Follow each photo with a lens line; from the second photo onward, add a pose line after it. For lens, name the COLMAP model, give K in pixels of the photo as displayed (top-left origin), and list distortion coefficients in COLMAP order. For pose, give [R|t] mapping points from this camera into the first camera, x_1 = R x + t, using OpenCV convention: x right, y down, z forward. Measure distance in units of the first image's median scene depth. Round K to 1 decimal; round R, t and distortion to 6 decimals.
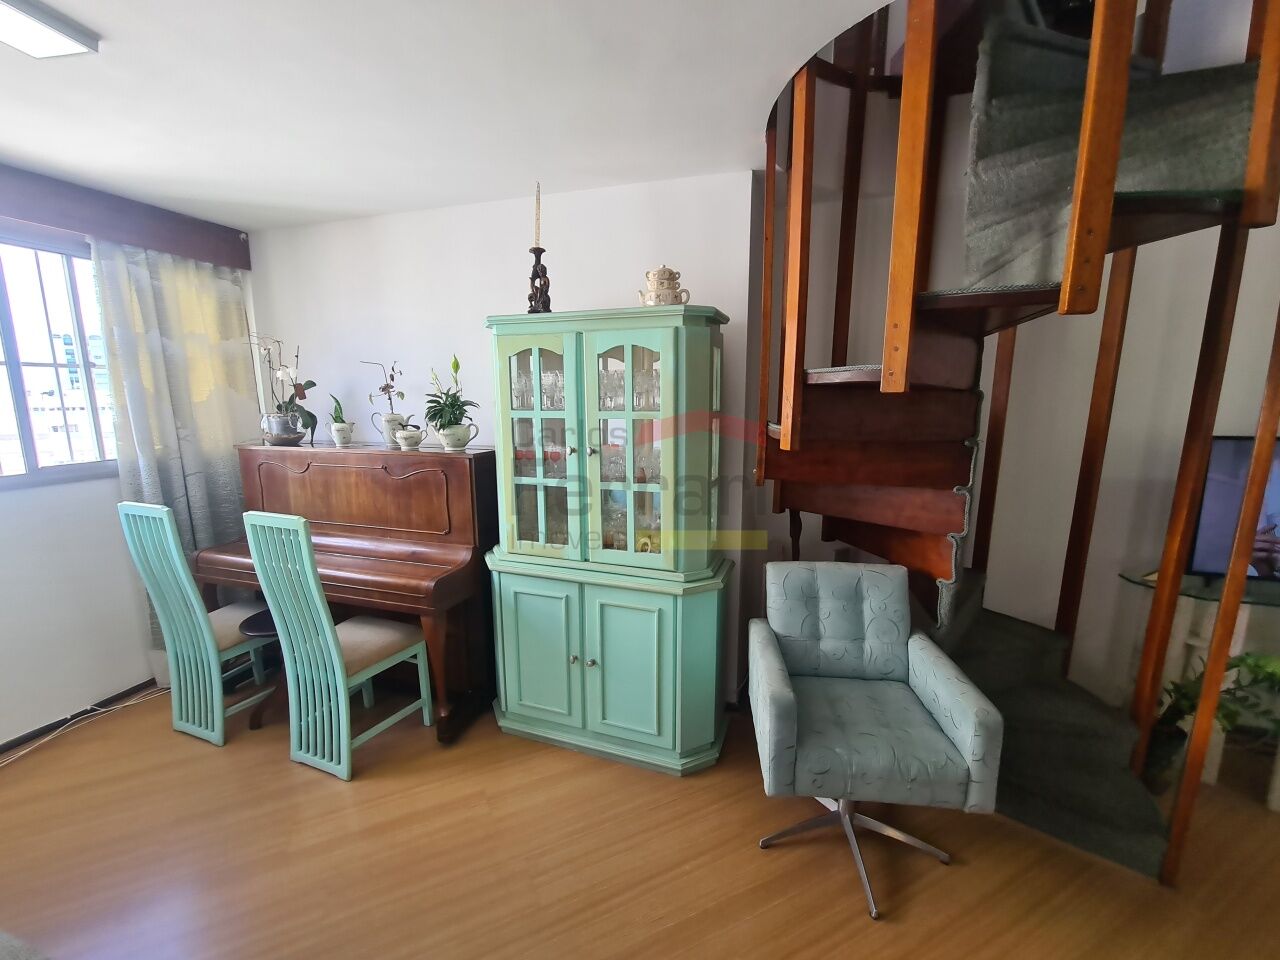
lens RADIAL K [[518.8, 0, 644.2], [0, 518.8, 482.1], [0, 0, 1]] dist [-0.000063, -0.002144]
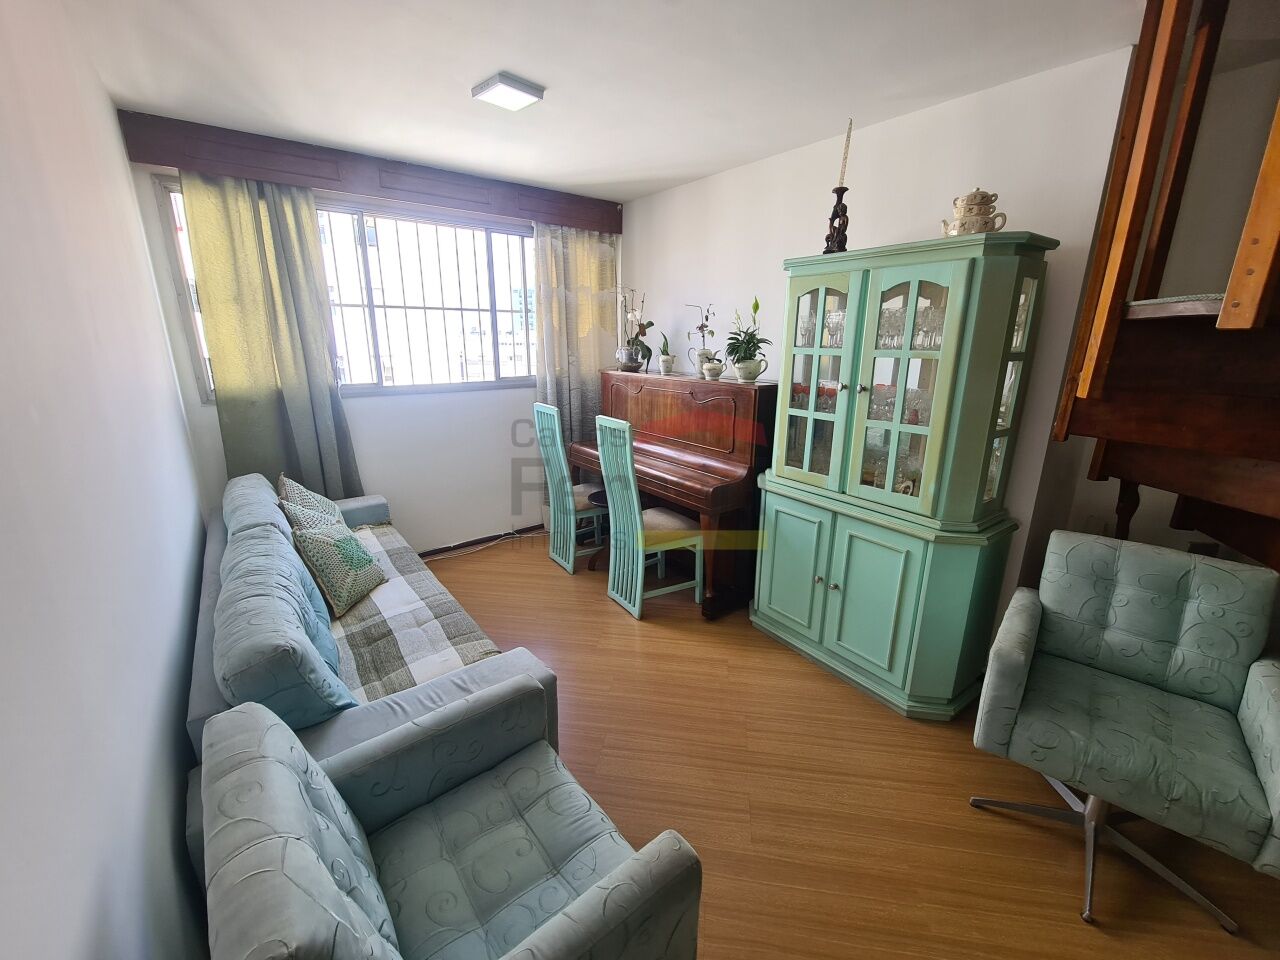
lens RADIAL K [[518.8, 0, 643.8], [0, 518.8, 477.9], [0, 0, 1]] dist [-0.000063, -0.002144]
pose [[0.823141, 0.157889, -0.545445, 0.126751], [-0.102786, 0.986128, 0.130336, 0.025295], [0.558457, -0.051221, 0.827951, -0.105212]]
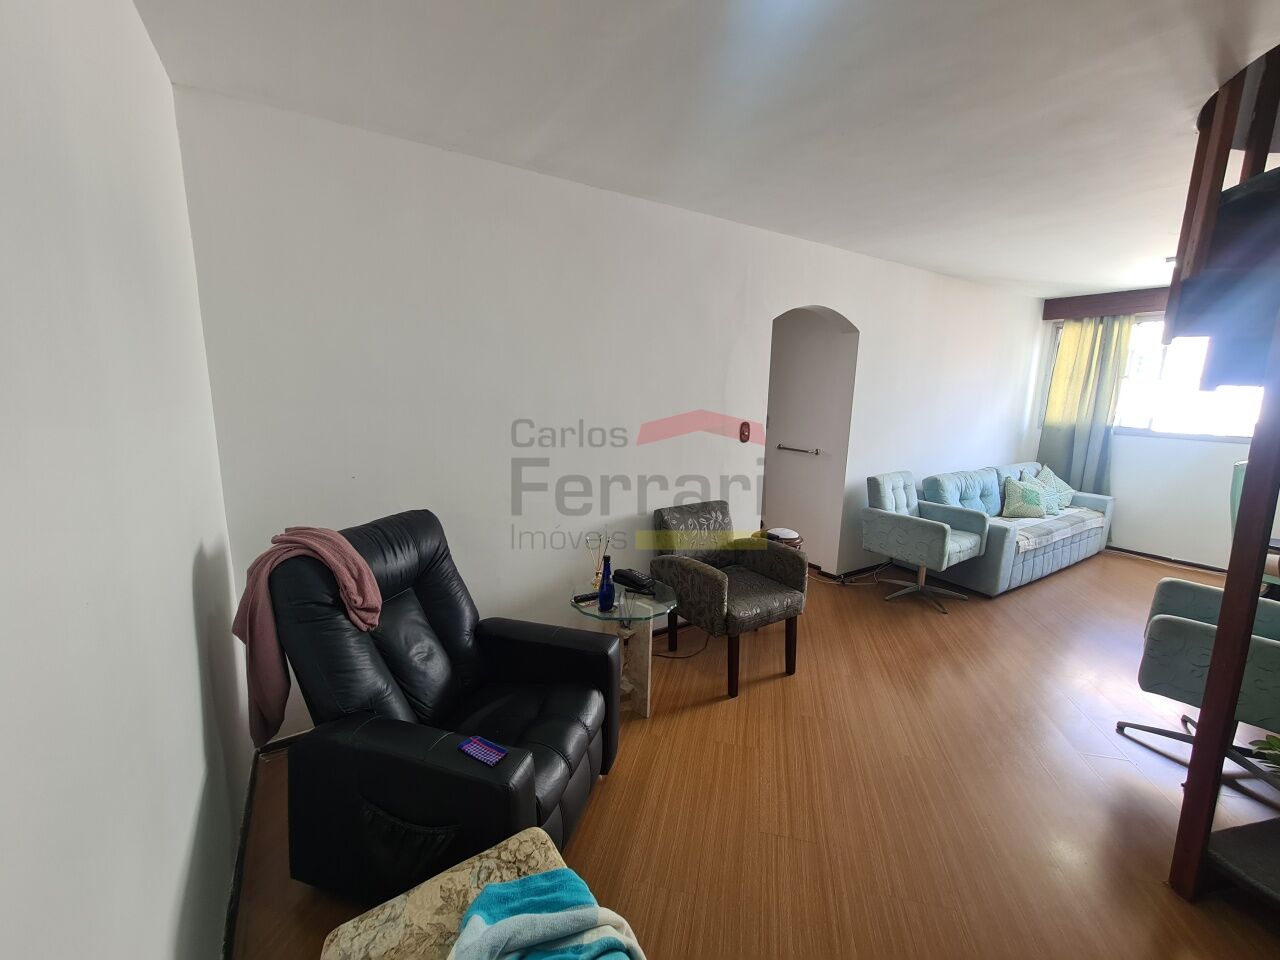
lens RADIAL K [[518.8, 0, 642.1], [0, 518.8, 480.2], [0, 0, 1]] dist [-0.000063, -0.002144]
pose [[-0.633850, 0.130559, -0.762357, 1.765361], [-0.144620, 0.948262, 0.282639, -0.073621], [0.759815, 0.289403, -0.582174, 0.433340]]
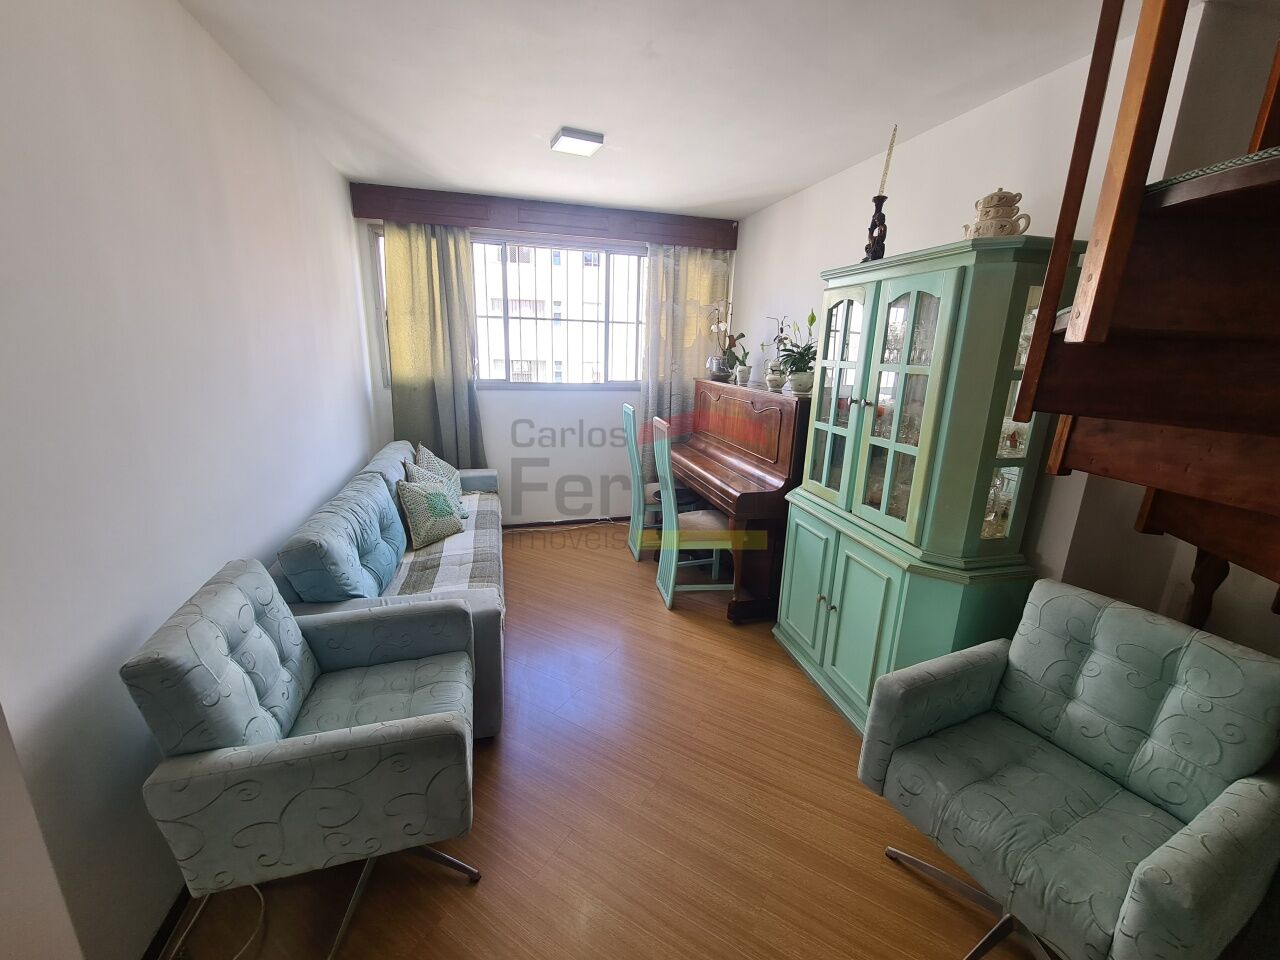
lens RADIAL K [[518.8, 0, 644.0], [0, 518.8, 478.9], [0, 0, 1]] dist [-0.000063, -0.002144]
pose [[0.547775, 0.228263, -0.804884, 0.475080], [-0.169388, 0.972395, 0.160489, -0.006023], [0.819299, 0.048425, 0.571318, 0.085191]]
